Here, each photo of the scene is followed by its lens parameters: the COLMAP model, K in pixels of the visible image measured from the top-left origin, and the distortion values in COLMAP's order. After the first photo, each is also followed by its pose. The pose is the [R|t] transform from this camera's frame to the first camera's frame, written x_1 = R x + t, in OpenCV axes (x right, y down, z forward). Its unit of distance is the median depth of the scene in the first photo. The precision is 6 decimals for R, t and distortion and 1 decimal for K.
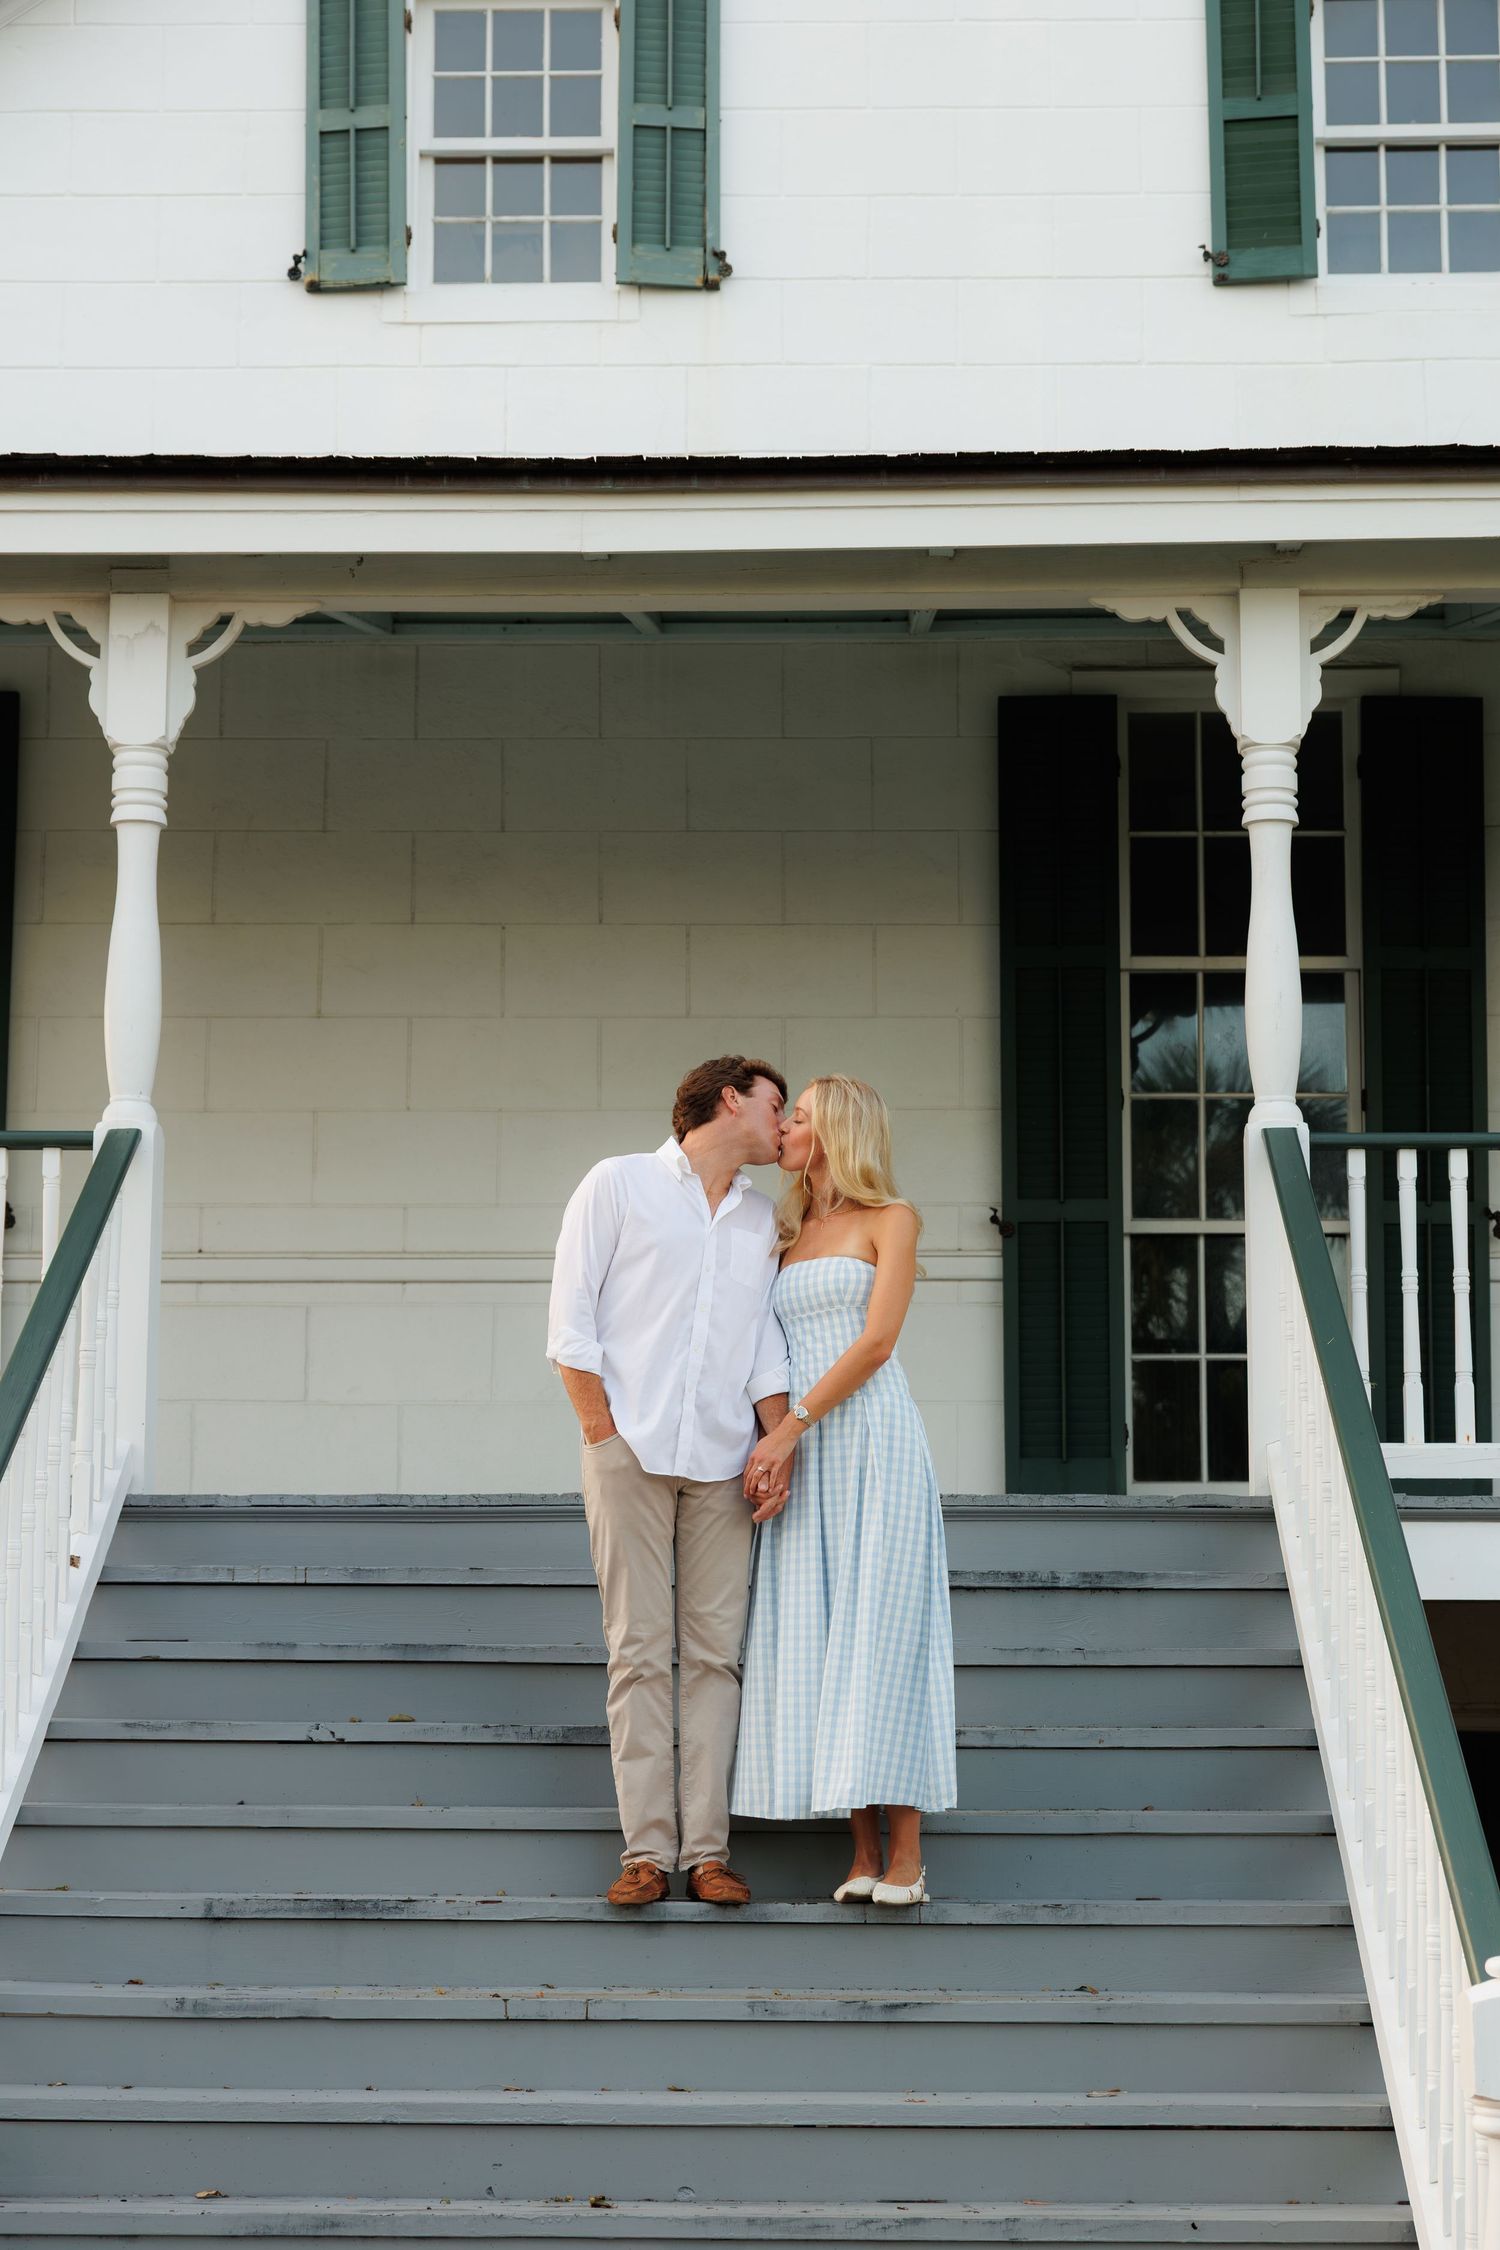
lens RADIAL K [[3711.5, 0, 751.2], [0, 3711.5, 1091.5], [0, 0, 1]] dist [0.027313, 0.117970]
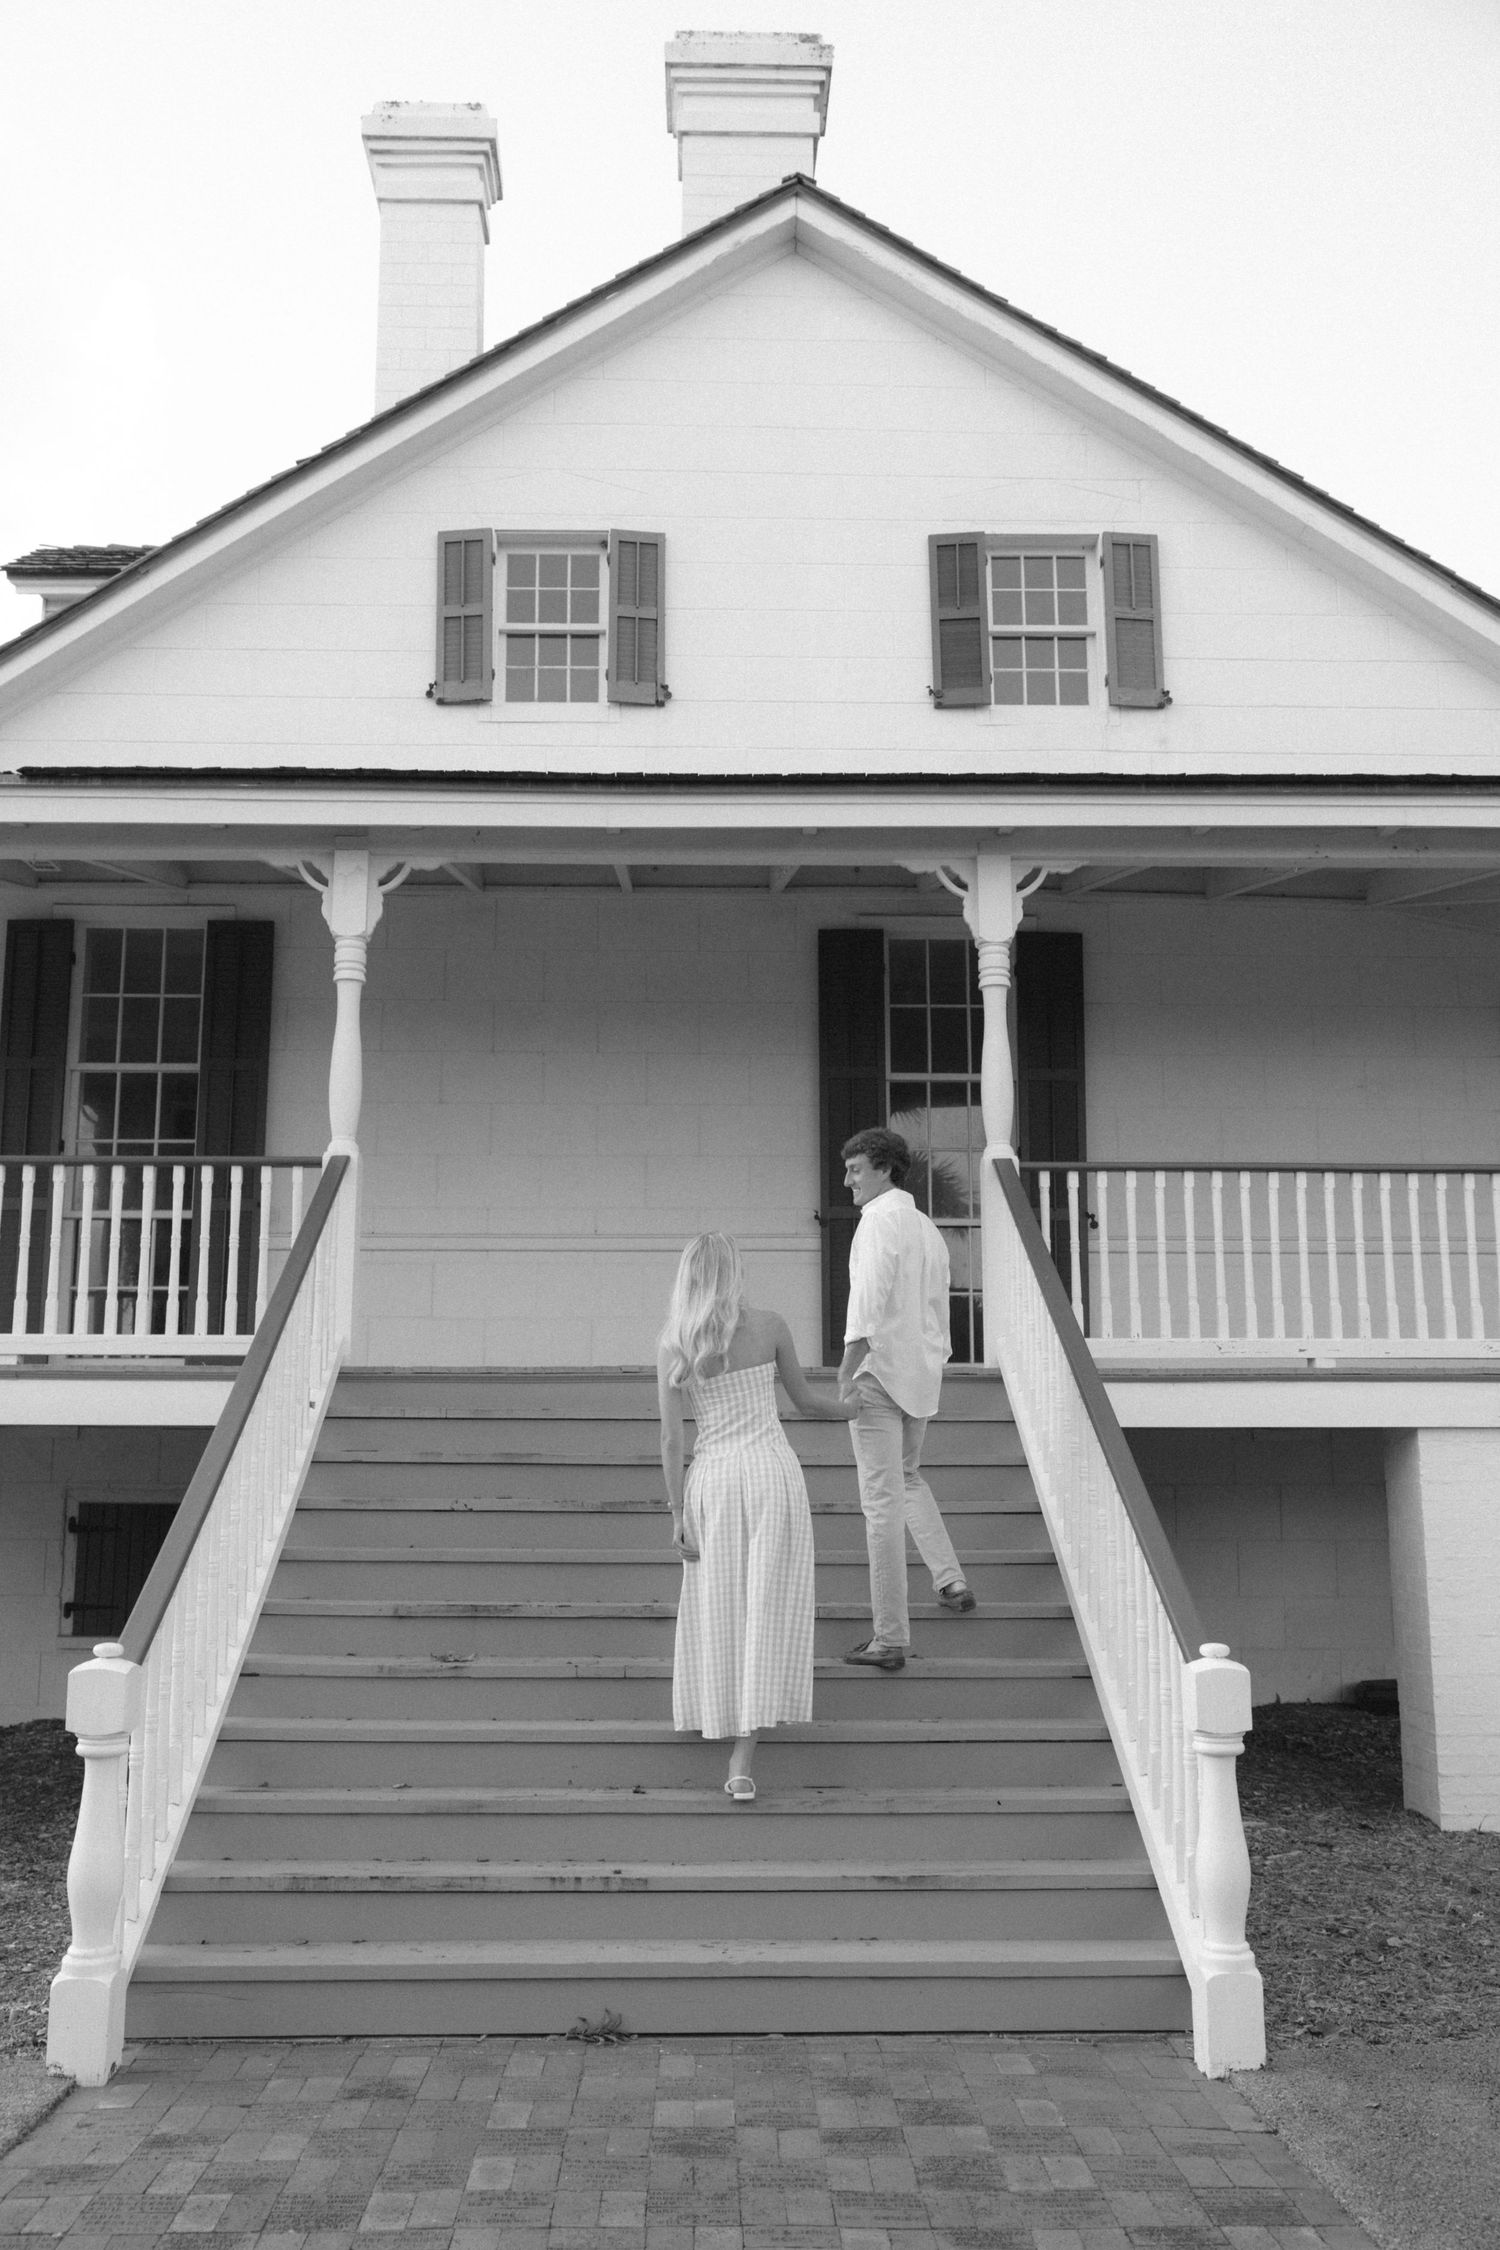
lens RADIAL K [[1910.9, 0, 713.5], [0, 1910.9, 1128.5], [0, 0, 1]] dist [-0.001545, 0.004341]
pose [[0.999158, 0.006317, 0.040542, -0.029813], [-0.005473, 0.999767, -0.020893, 0.014616], [-0.040665, 0.020654, 0.998959, 0.097556]]
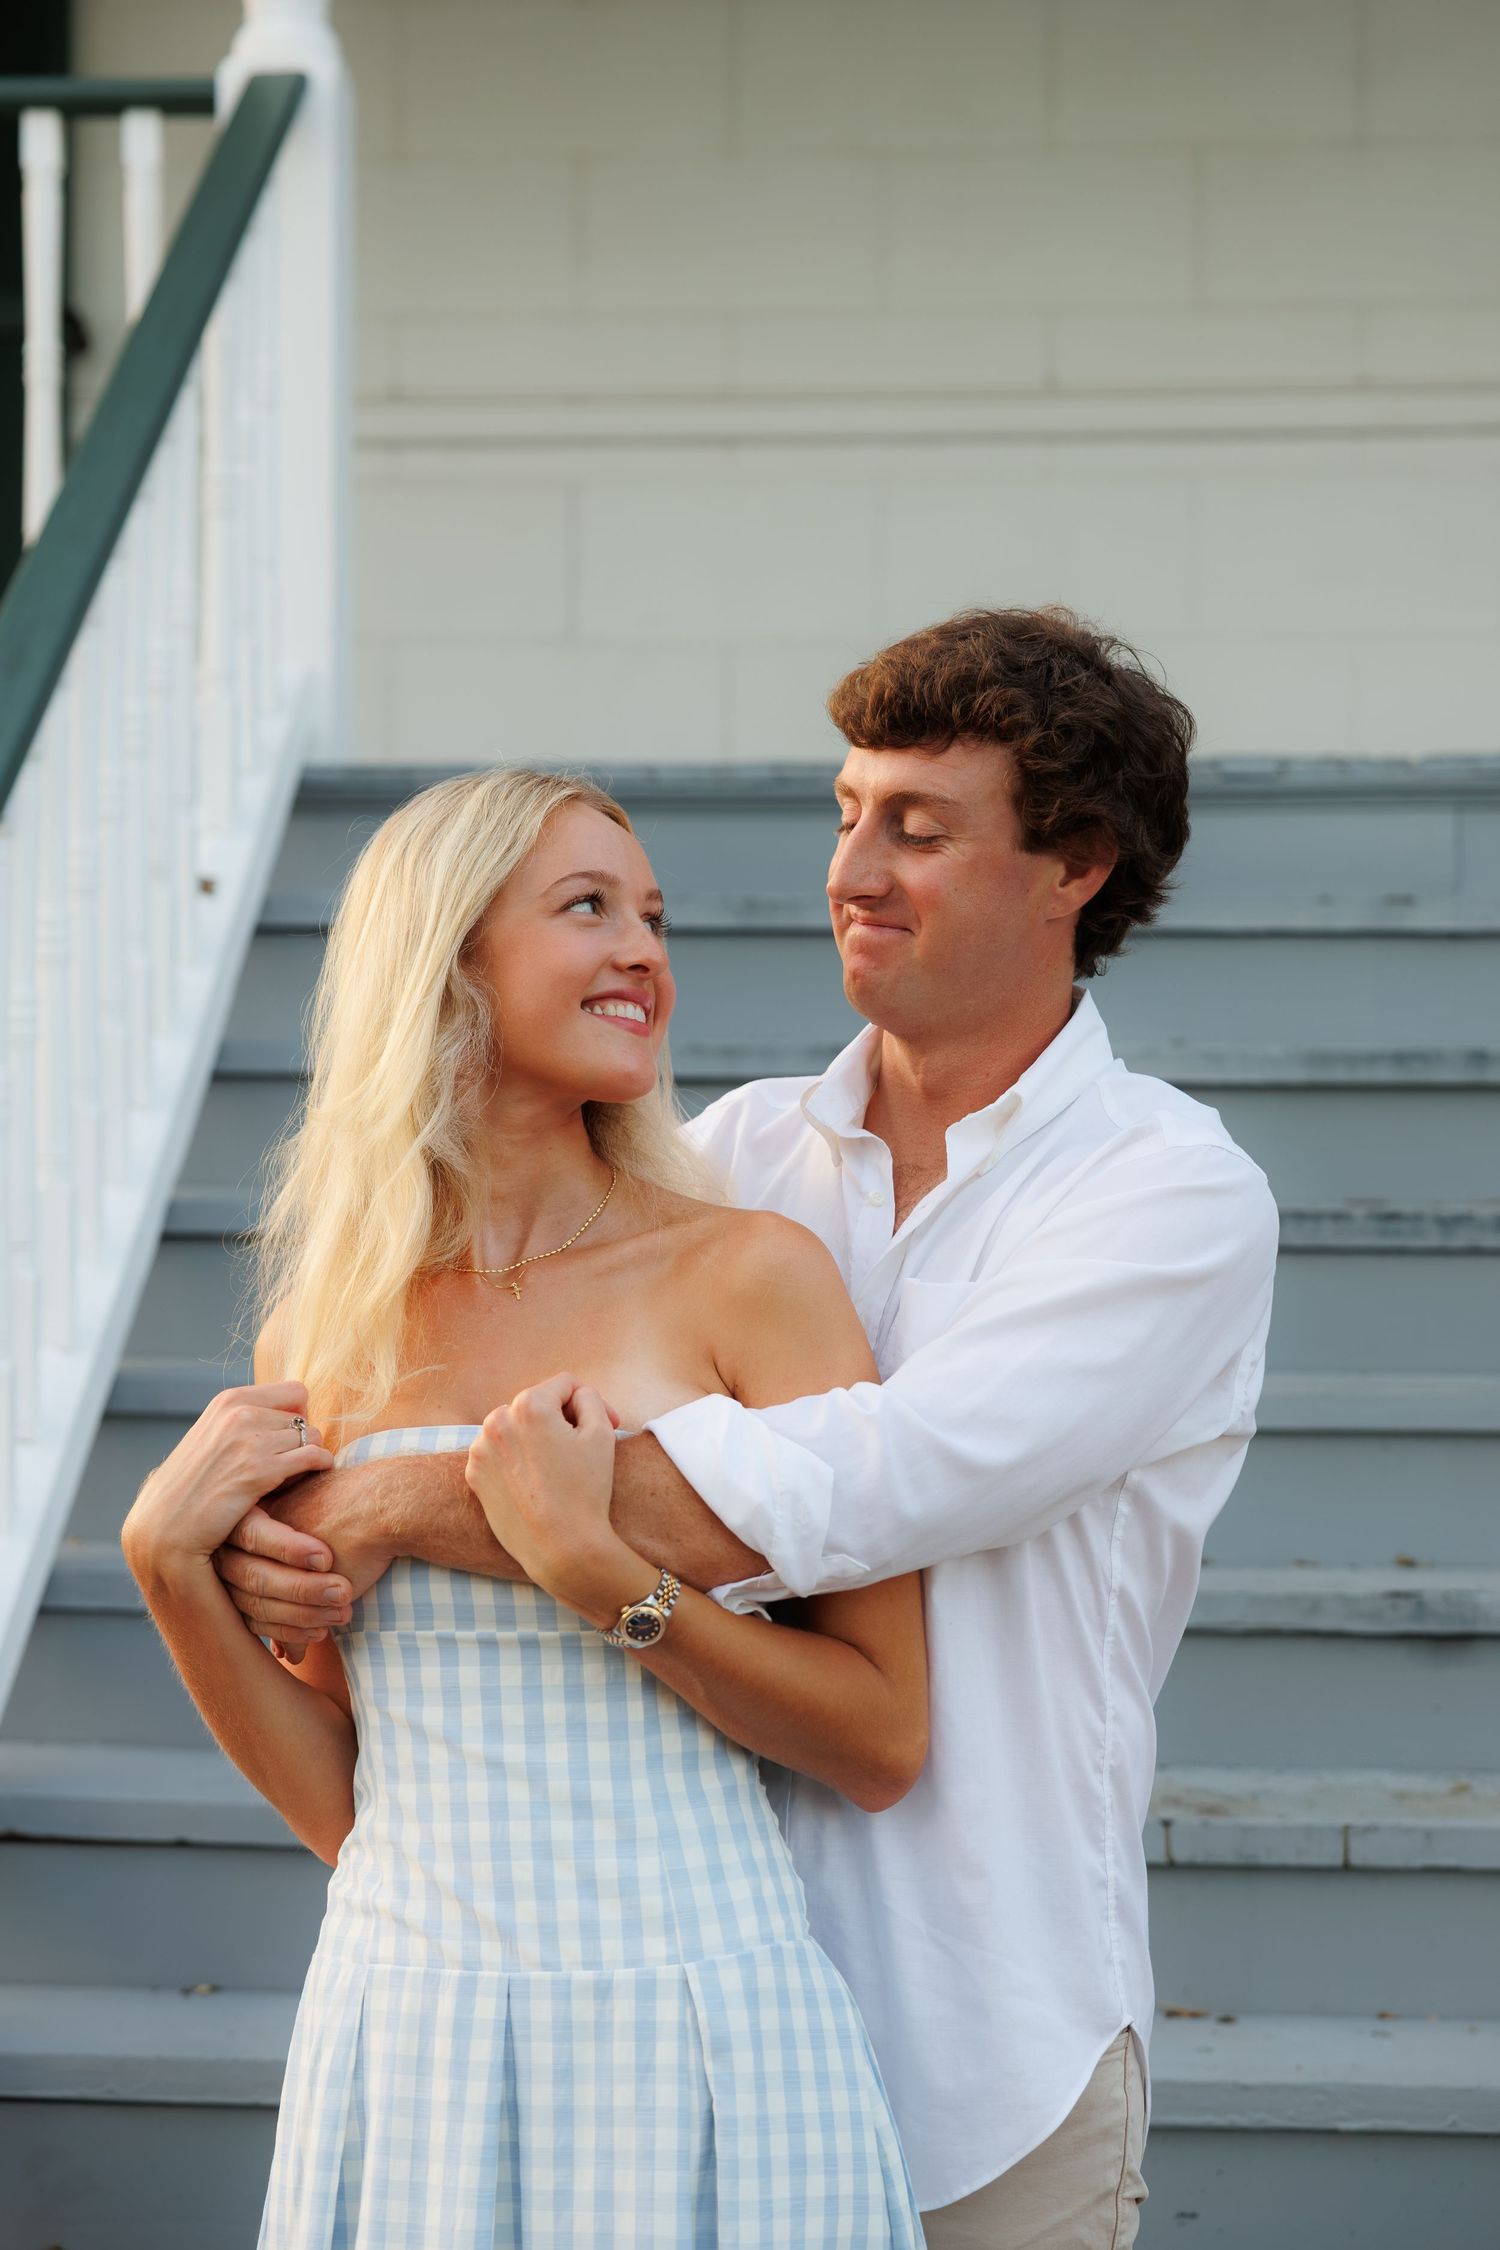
lens RADIAL K [[4553.3, 0, 750.0], [0, 4553.3, 1125.0], [0, 0, 1]] dist [-0.010814, -0.039687]
pose [[0.998127, -0.000767, -0.061168, -0.060664], [0.011206, 0.985292, 0.170512, 0.046294], [0.060138, -0.170878, 0.983455, 0.335547]]
